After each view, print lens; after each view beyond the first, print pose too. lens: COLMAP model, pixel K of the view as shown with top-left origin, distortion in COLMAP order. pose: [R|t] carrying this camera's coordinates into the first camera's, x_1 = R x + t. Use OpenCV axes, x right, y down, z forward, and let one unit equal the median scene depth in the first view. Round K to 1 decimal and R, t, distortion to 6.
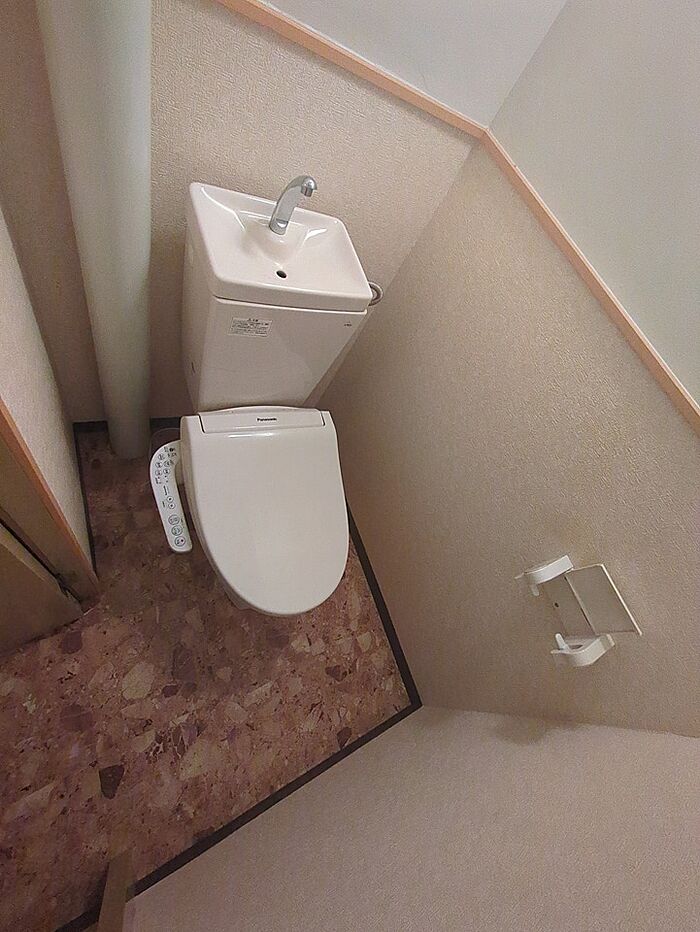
lens RADIAL K [[367.3, 0, 348.1], [0, 367.3, 467.7], [0, 0, 1]] dist [0.002136, 0.000439]
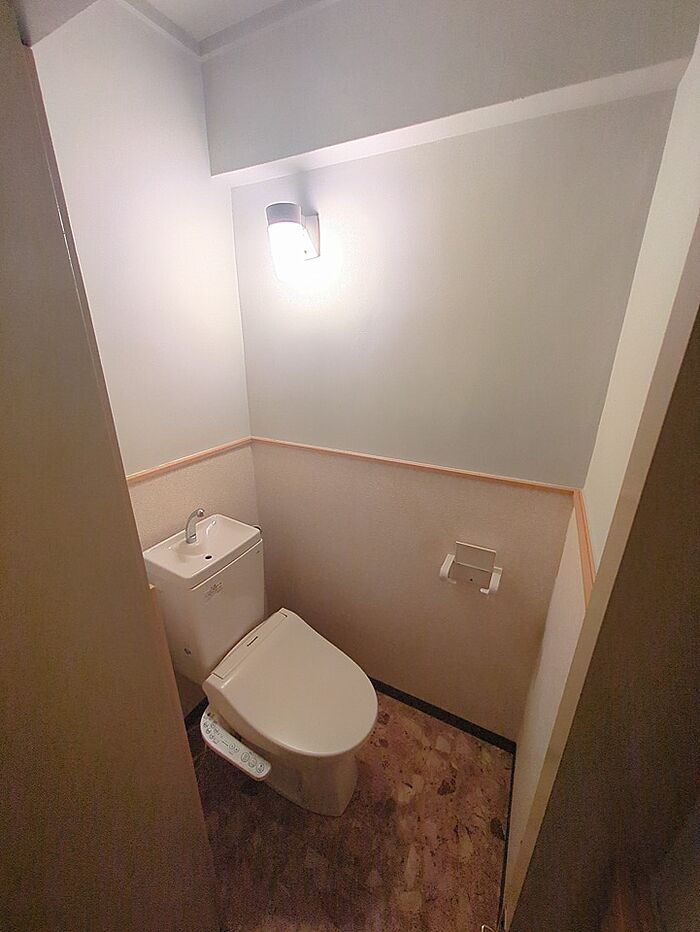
lens RADIAL K [[367.3, 0, 349.9], [0, 367.3, 466.5], [0, 0, 1]] dist [0.002136, 0.000439]
pose [[0.692691, -0.597375, 0.404131, -0.119921], [0.720683, 0.595198, -0.355464, 0.207375], [-0.028193, 0.537477, 0.842807, -0.472033]]
